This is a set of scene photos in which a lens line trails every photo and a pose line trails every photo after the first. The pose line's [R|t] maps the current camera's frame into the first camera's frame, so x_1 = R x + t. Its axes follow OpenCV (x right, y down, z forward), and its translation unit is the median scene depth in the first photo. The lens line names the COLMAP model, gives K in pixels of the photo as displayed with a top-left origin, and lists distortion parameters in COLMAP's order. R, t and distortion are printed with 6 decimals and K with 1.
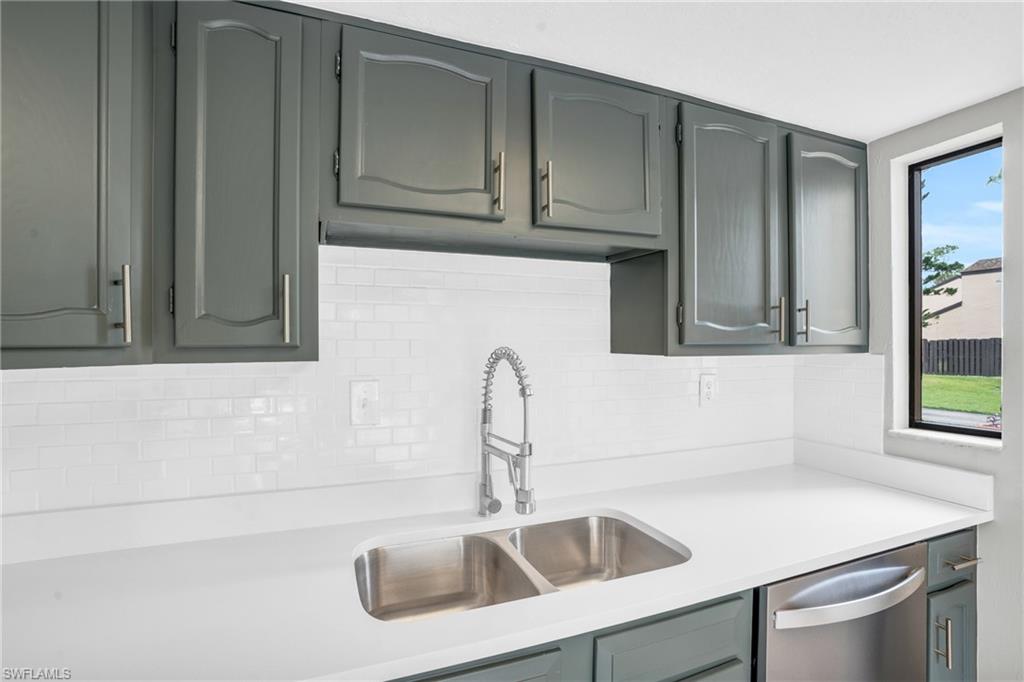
lens RADIAL K [[481.5, 0, 512.0], [0, 481.5, 341.0], [0, 0, 1]] dist [-0.080452, 0.023557]
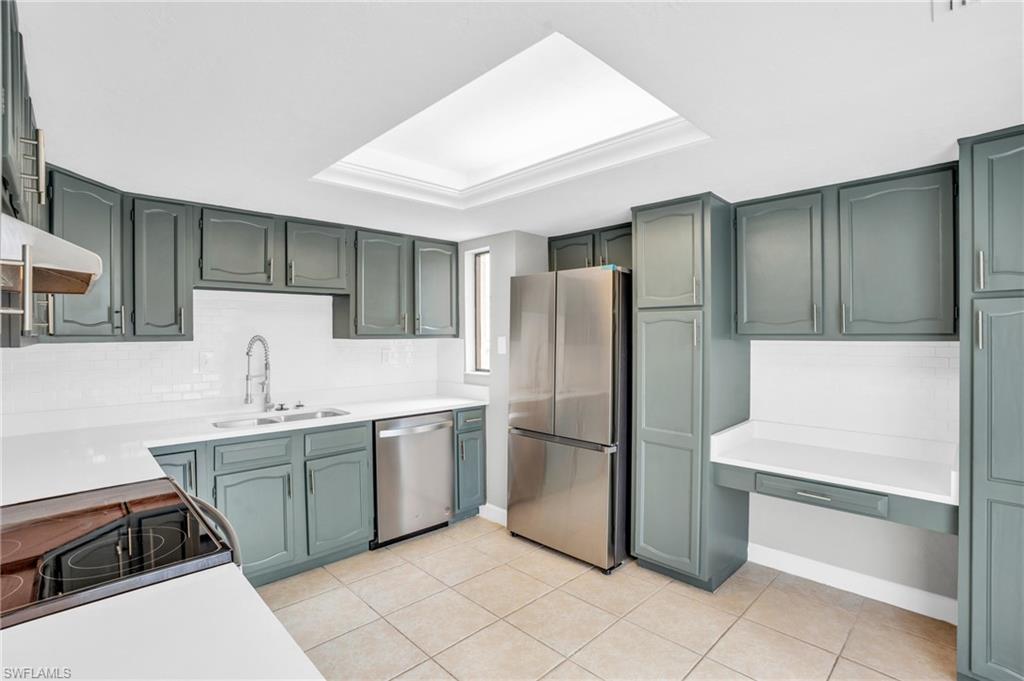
lens RADIAL K [[481.5, 0, 512.0], [0, 481.5, 340.5], [0, 0, 1]] dist [-0.080452, 0.023557]
pose [[0.922871, -0.007816, 0.385029, 0.155565], [0.002753, 0.999902, 0.013701, 0.007821], [-0.385099, -0.011584, 0.922803, -1.476690]]
